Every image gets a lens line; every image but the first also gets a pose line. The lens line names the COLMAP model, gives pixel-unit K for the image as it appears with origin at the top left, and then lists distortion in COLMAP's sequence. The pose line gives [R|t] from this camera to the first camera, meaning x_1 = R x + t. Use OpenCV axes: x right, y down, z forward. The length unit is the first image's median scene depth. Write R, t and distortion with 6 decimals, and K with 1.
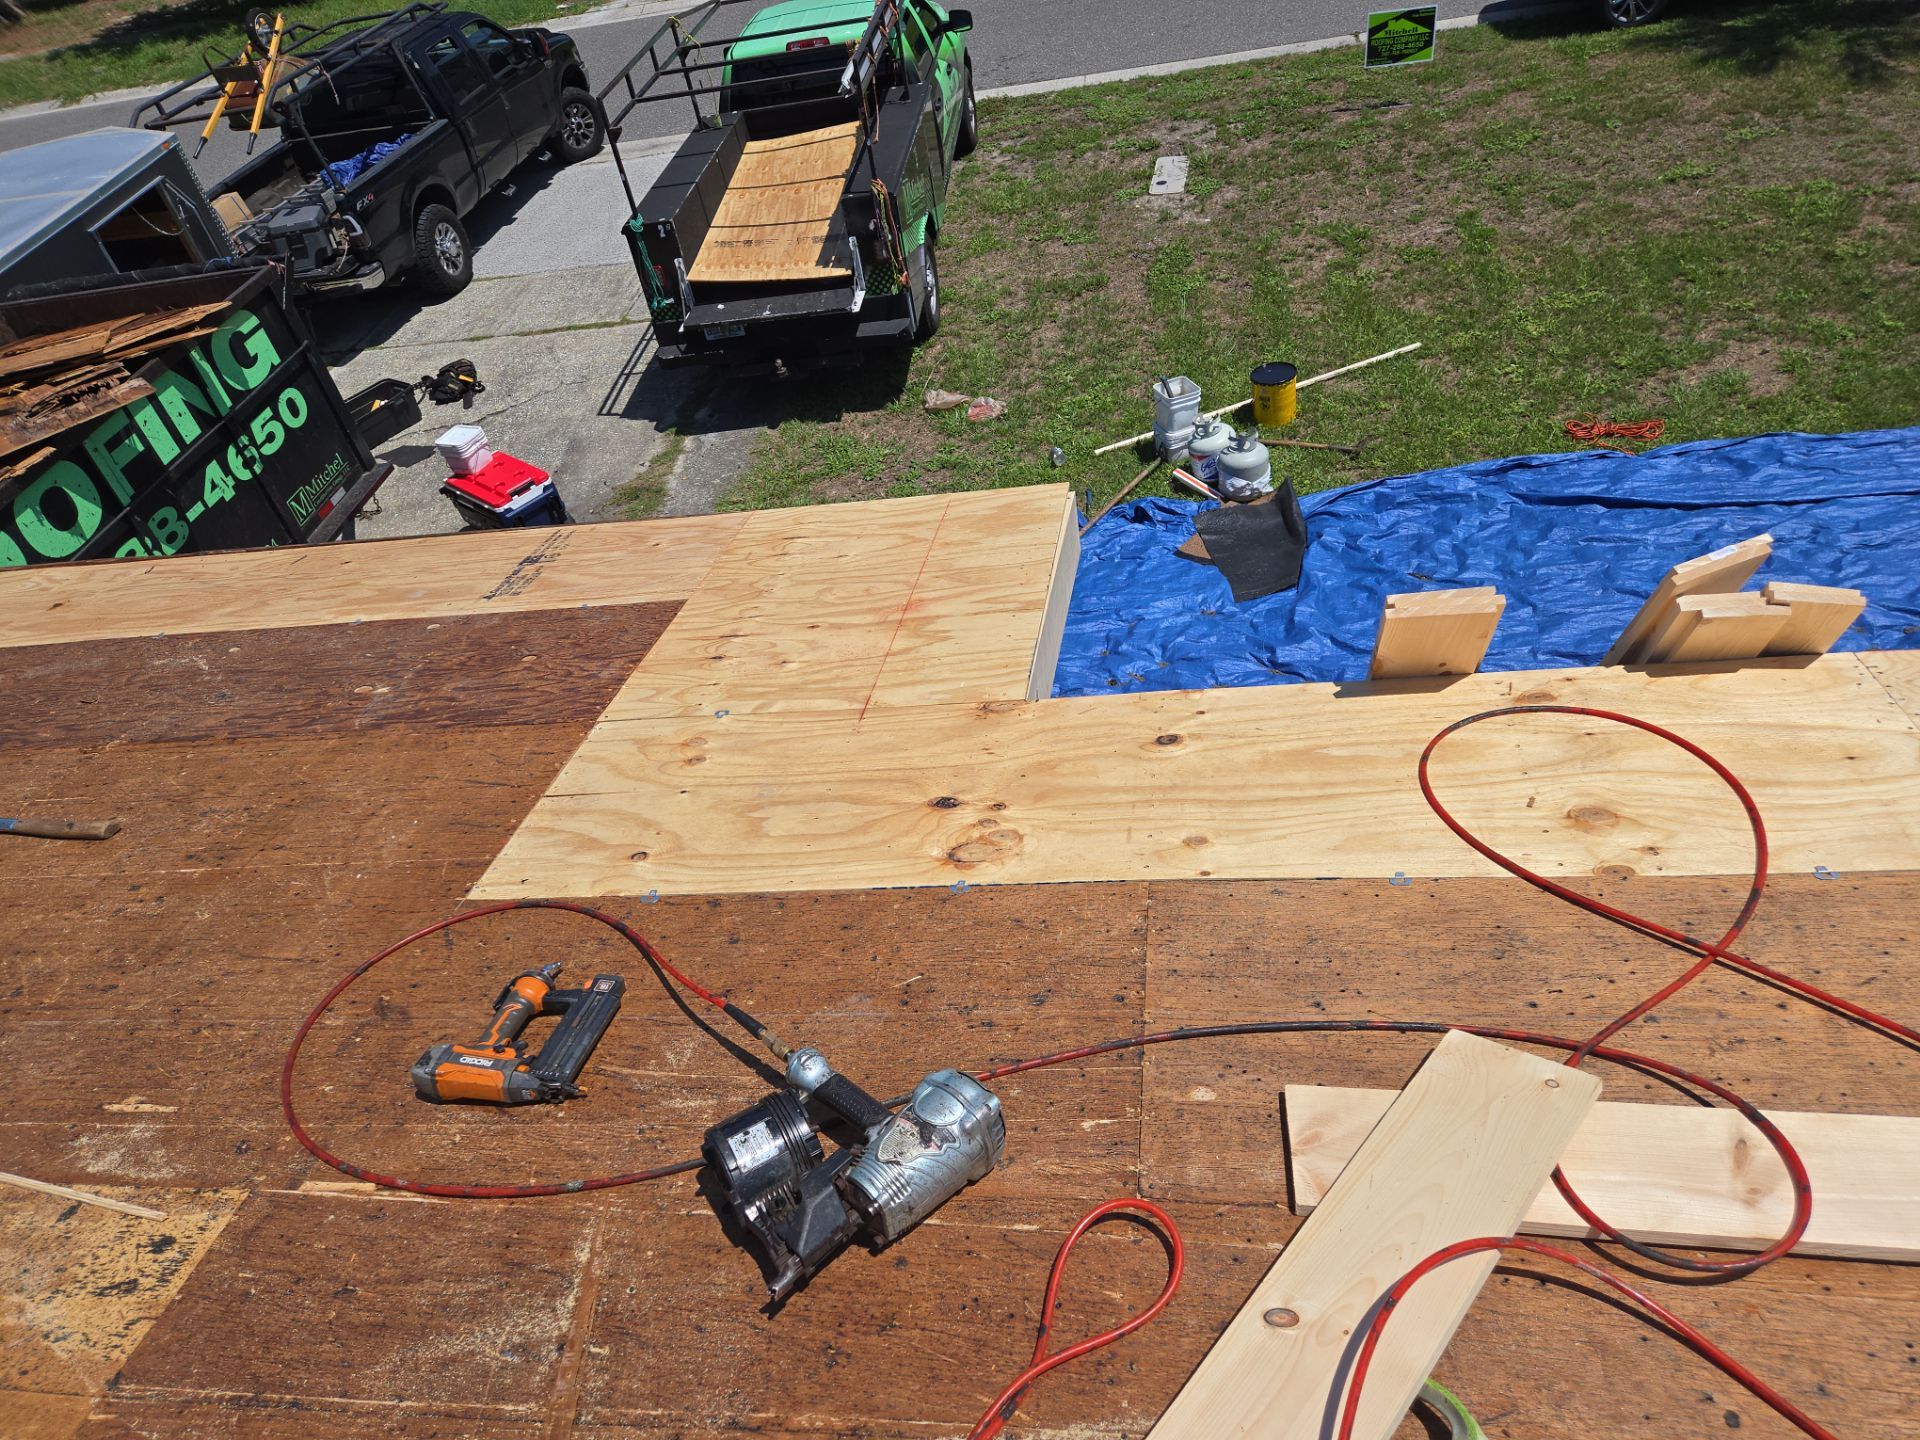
lens RADIAL K [[1294.0, 0, 952.4], [0, 1294.0, 753.3], [0, 0, 1]] dist [0.086987, -0.077945]
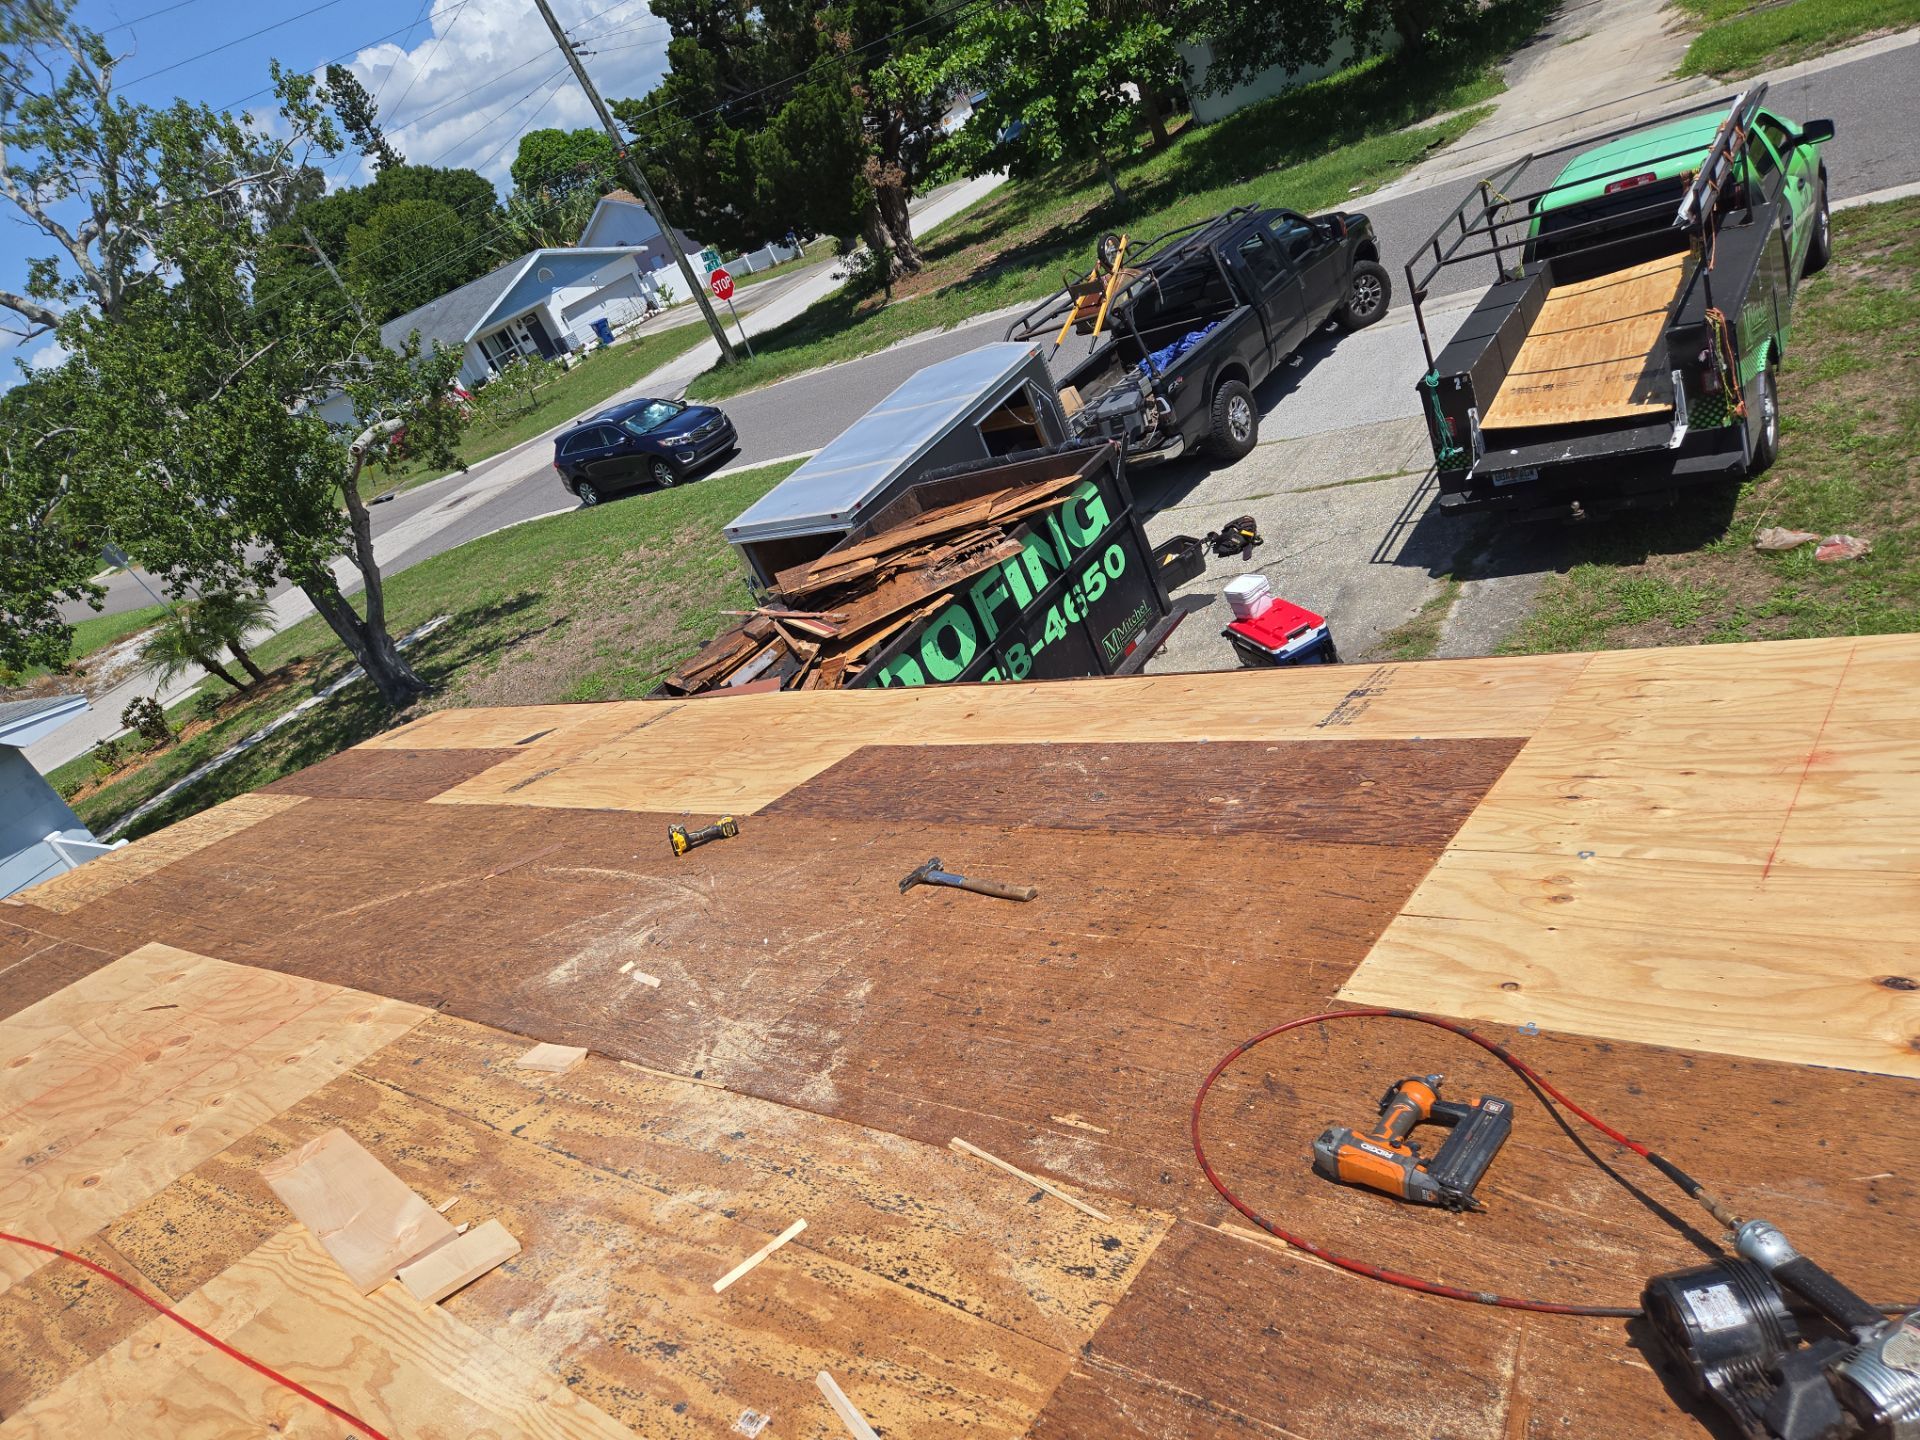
lens RADIAL K [[1294.0, 0, 952.4], [0, 1294.0, 753.3], [0, 0, 1]] dist [0.086987, -0.077945]
pose [[0.858251, 0.066904, -0.508851, -0.077616], [-0.122827, 0.989431, -0.077074, 0.023603], [0.498317, 0.128649, 0.857397, -0.059992]]
